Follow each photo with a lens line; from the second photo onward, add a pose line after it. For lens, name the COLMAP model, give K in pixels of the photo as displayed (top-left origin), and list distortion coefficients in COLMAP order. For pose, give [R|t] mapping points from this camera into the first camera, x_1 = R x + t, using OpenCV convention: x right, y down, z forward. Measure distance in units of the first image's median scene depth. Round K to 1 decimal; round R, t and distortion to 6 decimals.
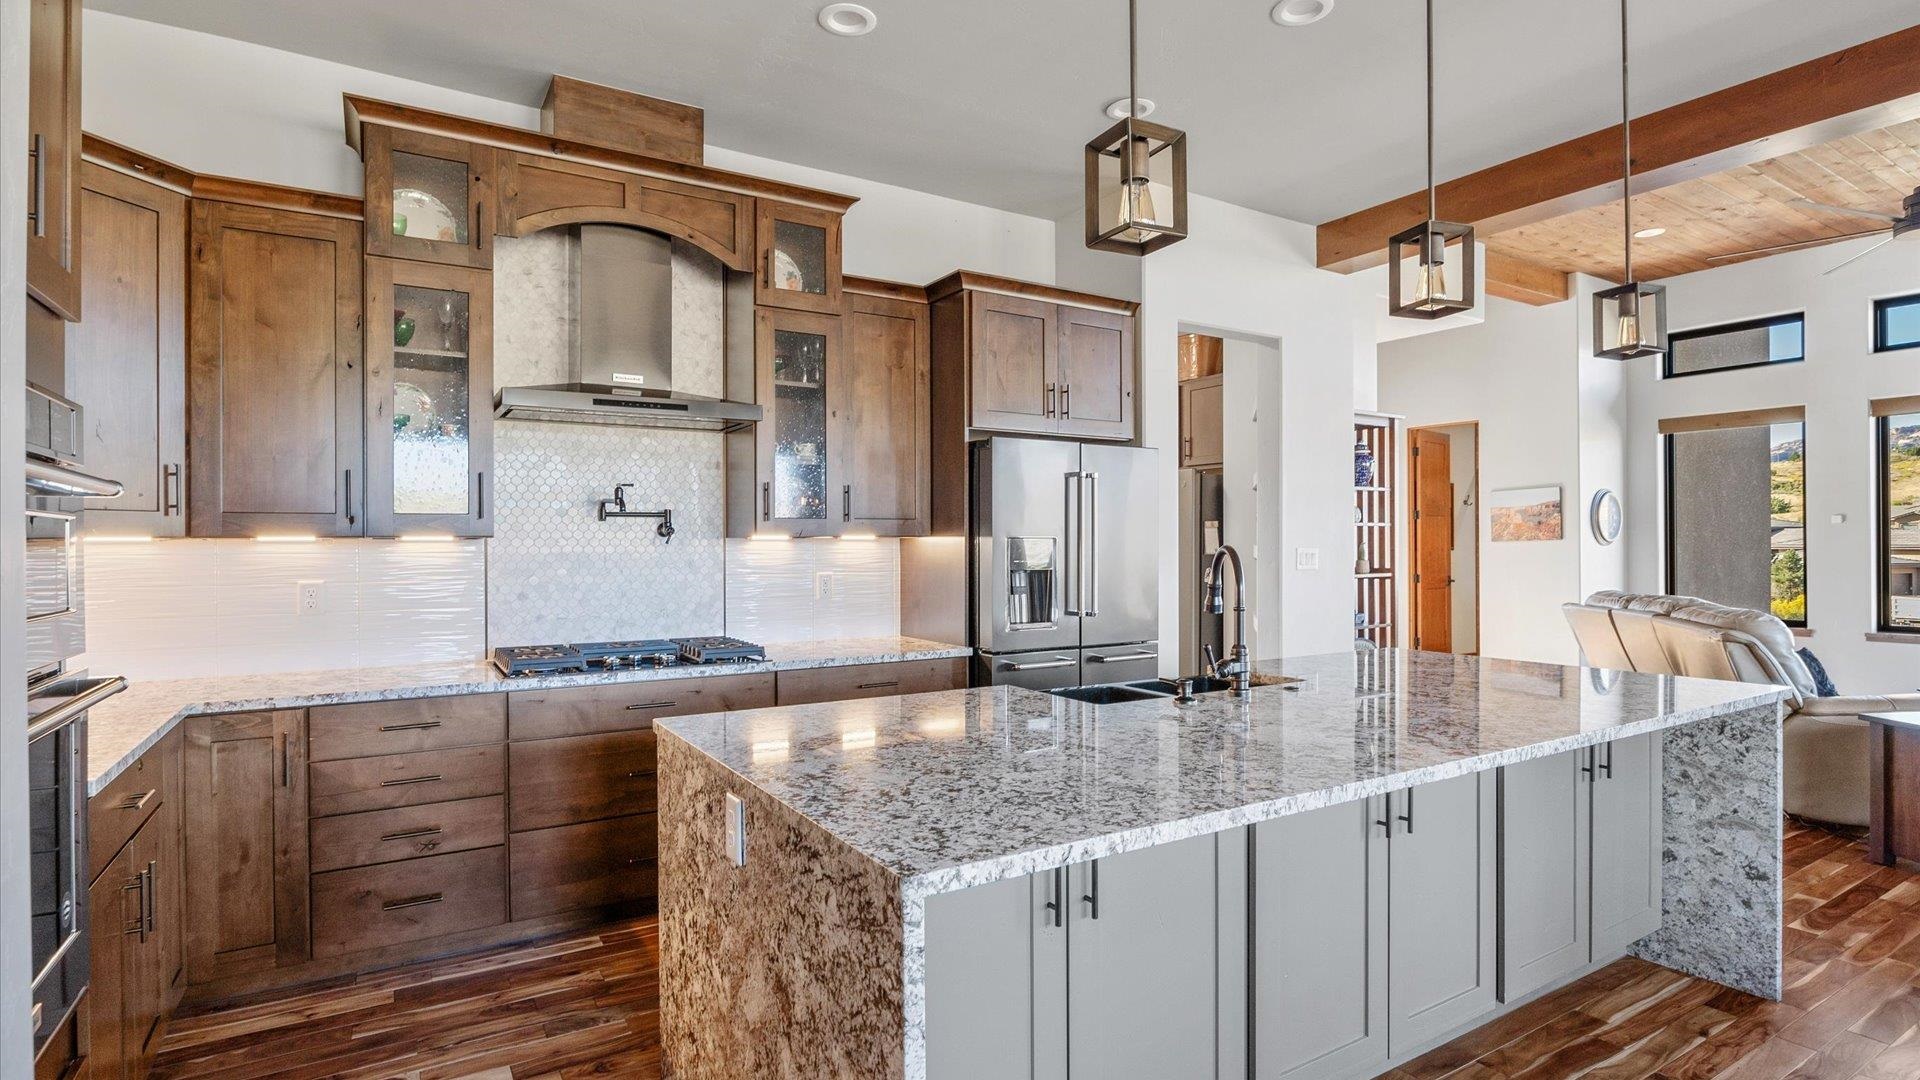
lens RADIAL K [[955.3, 0, 964.0], [0, 955.3, 554.0], [0, 0, 1]] dist [-0.002400, -0.000441]
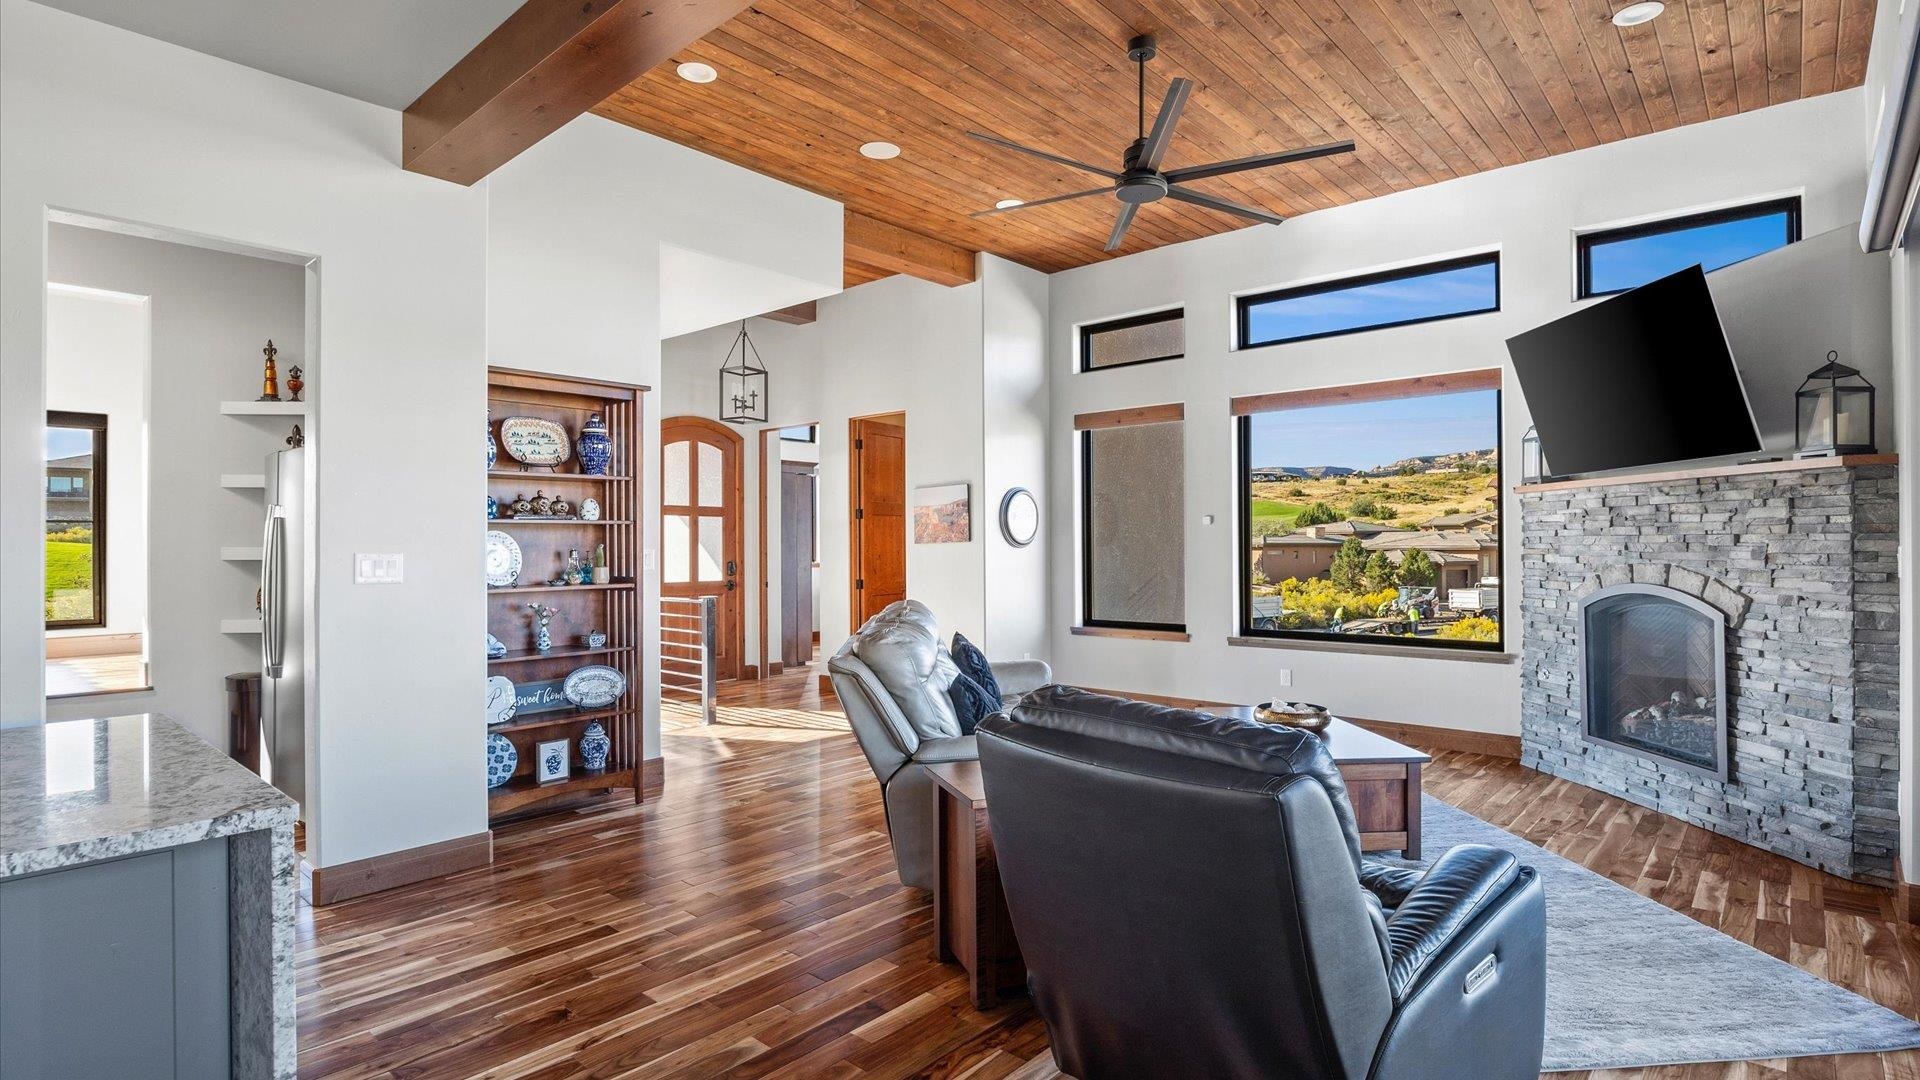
lens RADIAL K [[955.3, 0, 963.6], [0, 955.3, 544.8], [0, 0, 1]] dist [-0.002400, -0.000441]
pose [[0.963234, -0.001047, 0.268660, 0.414581], [0.004275, 0.999926, -0.011431, -0.001504], [-0.268628, 0.012159, 0.963167, 0.130404]]
